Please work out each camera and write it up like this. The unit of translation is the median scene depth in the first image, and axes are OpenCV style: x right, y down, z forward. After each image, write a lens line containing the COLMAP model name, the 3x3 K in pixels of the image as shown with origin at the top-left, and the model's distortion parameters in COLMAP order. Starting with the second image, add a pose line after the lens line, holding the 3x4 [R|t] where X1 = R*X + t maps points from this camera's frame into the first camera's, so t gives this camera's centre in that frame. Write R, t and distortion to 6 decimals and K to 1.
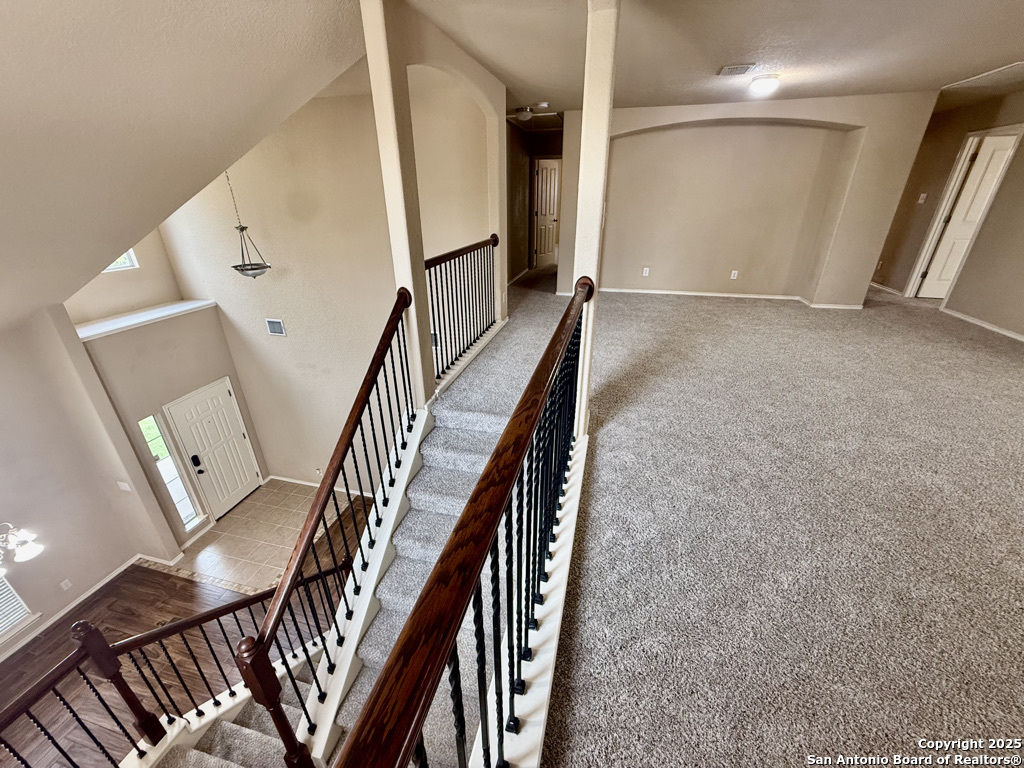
lens RADIAL K [[408.8, 0, 509.4], [0, 408.8, 384.3], [0, 0, 1]] dist [0.000591, 0.000074]
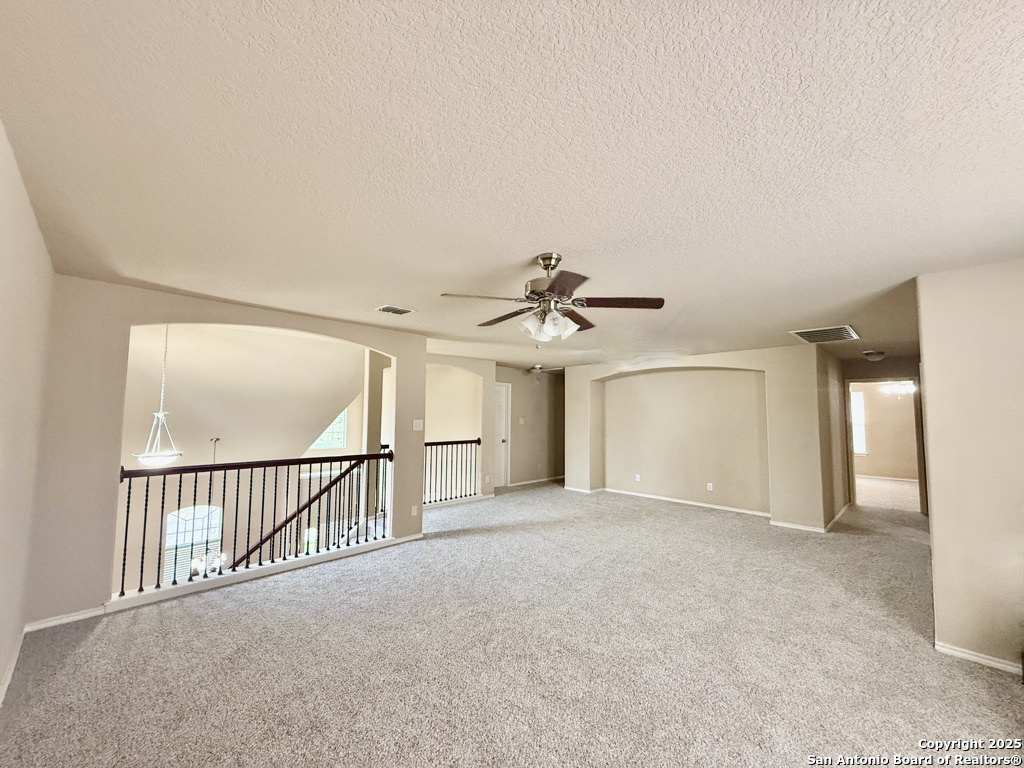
lens RADIAL K [[408.8, 0, 509.4], [0, 408.8, 384.3], [0, 0, 1]] dist [0.000591, 0.000074]
pose [[0.858185, -0.021440, -0.512893, 0.731543], [-0.229671, 0.877515, -0.420973, 0.080623], [0.459097, 0.479069, 0.748146, -0.206567]]
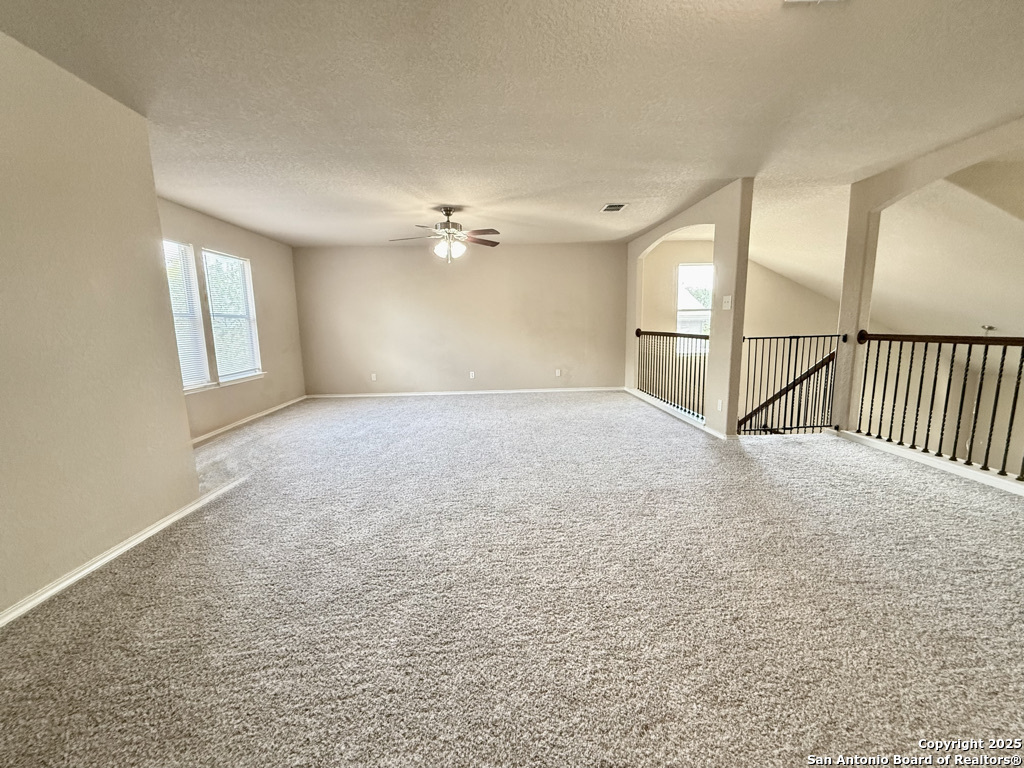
lens RADIAL K [[408.8, 0, 509.4], [0, 408.8, 384.3], [0, 0, 1]] dist [0.000591, 0.000074]
pose [[-0.959120, 0.067236, -0.274896, 0.667561], [-0.095470, 0.837551, 0.537953, -0.401150], [0.266409, 0.542206, -0.796893, 0.965746]]
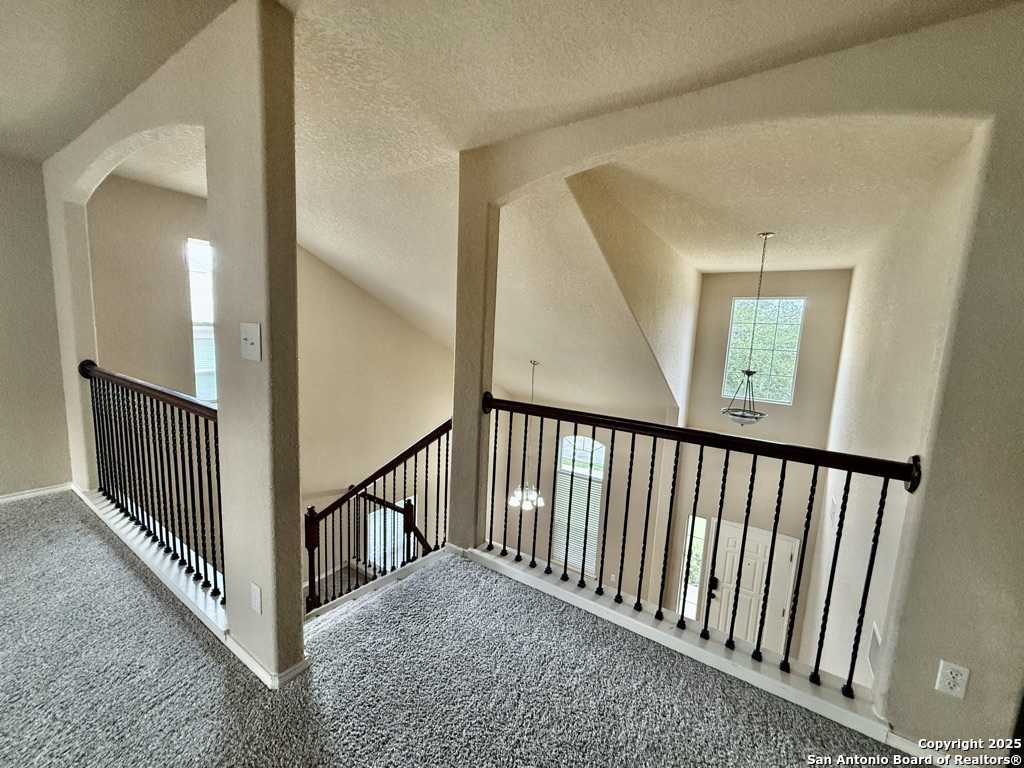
lens RADIAL K [[408.8, 0, 509.4], [0, 408.8, 384.3], [0, 0, 1]] dist [0.000591, 0.000074]
pose [[-0.326999, 0.112249, -0.938335, 0.293643], [-0.442905, 0.858916, 0.257096, -0.291183], [0.834810, 0.499663, -0.231149, 0.635533]]
